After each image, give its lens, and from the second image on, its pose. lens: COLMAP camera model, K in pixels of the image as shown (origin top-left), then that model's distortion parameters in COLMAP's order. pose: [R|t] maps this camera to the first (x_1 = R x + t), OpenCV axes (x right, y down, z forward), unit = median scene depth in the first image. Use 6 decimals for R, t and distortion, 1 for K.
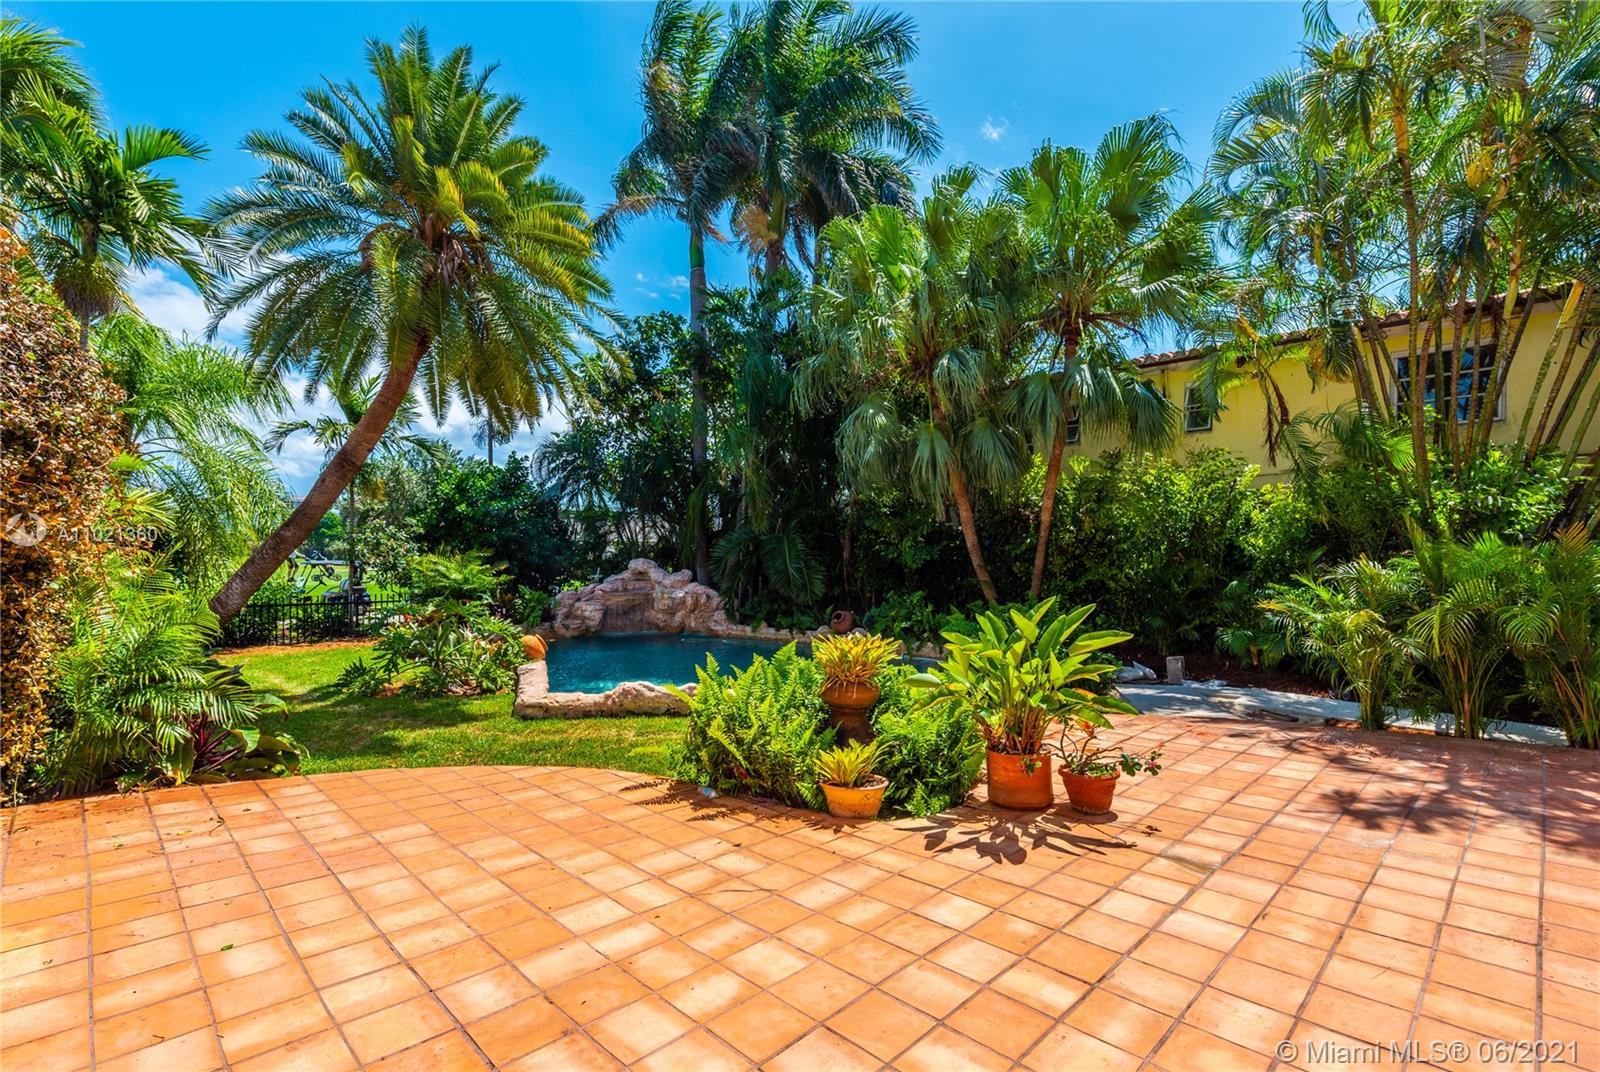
lens RADIAL K [[723.4, 0, 821.3], [0, 723.4, 541.2], [0, 0, 1]] dist [0.021283, -0.000069]
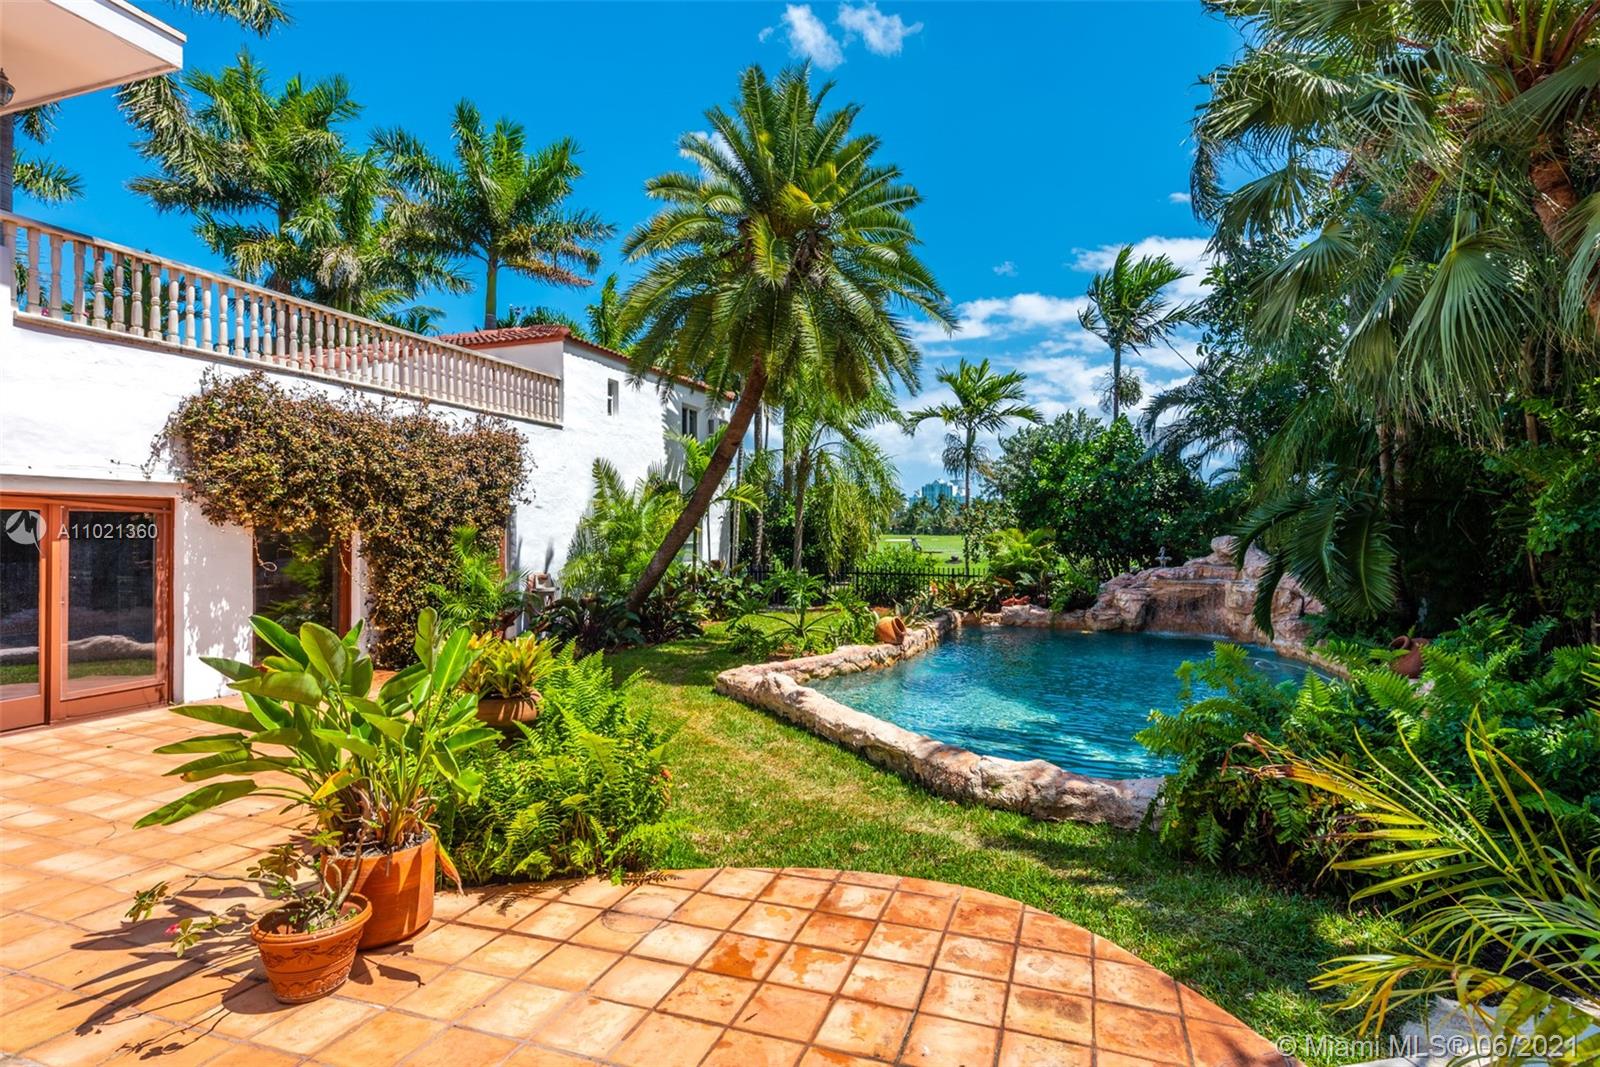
lens RADIAL K [[782.7, 0, 800.0], [0, 782.7, 533.5], [0, 0, 1]] dist [0.002785, 0.000764]
pose [[0.428629, 0.000819, -0.903480, 1.198976], [0.020881, 0.999724, 0.010813, 0.021399], [0.903239, -0.023500, 0.428493, 1.211010]]
